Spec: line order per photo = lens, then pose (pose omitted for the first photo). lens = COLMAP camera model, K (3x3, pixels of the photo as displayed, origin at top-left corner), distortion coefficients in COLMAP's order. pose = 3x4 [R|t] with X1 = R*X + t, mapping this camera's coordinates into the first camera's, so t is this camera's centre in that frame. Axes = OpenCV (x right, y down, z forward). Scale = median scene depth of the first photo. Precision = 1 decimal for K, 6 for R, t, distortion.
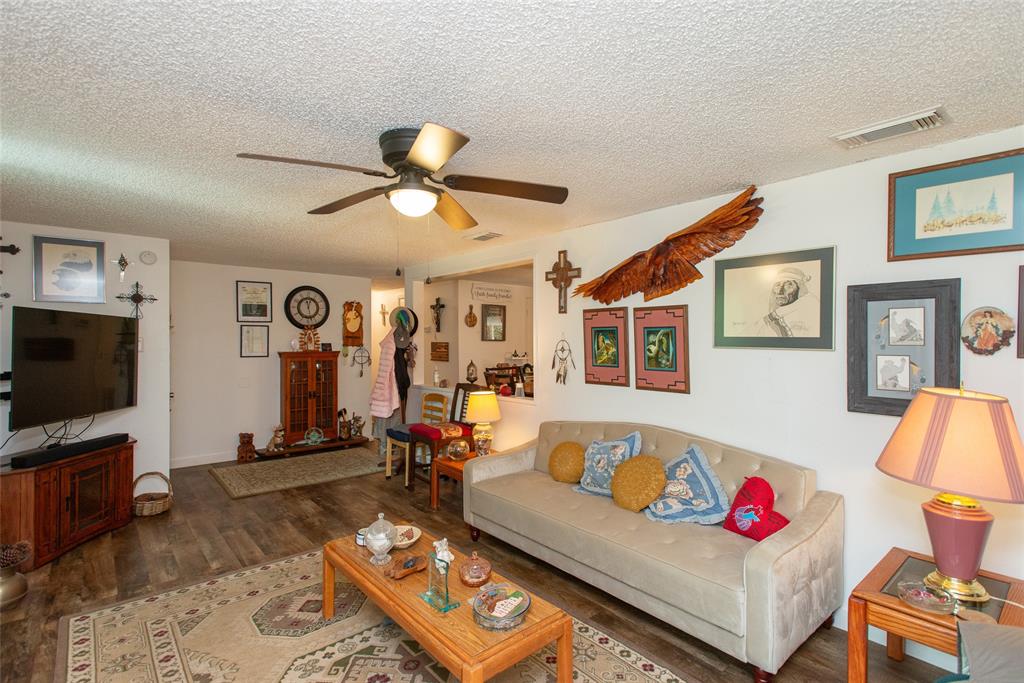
lens RADIAL K [[484.6, 0, 507.0], [0, 484.6, 340.1], [0, 0, 1]] dist [-0.000147, -0.000457]
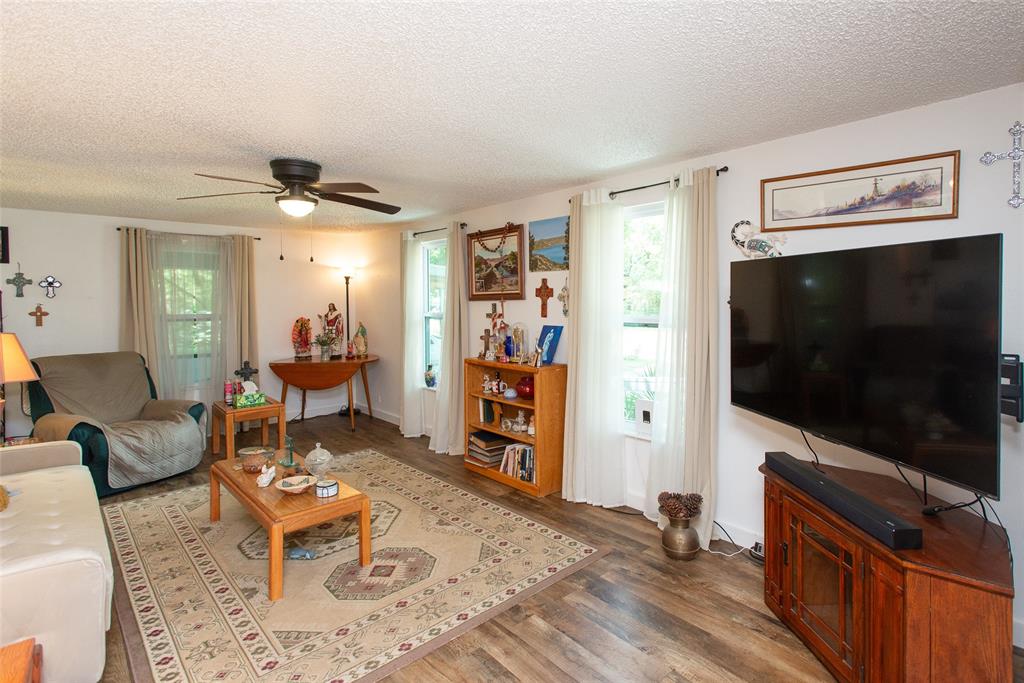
lens RADIAL K [[520.0, 0, 545.9], [0, 520.0, 303.3], [0, 0, 1]] dist [0.000602, 0.000158]
pose [[-0.998636, 0.002670, -0.052143, -0.673472], [0.002322, 0.999975, 0.006737, -0.003934], [0.052160, 0.006606, -0.998617, 2.050940]]
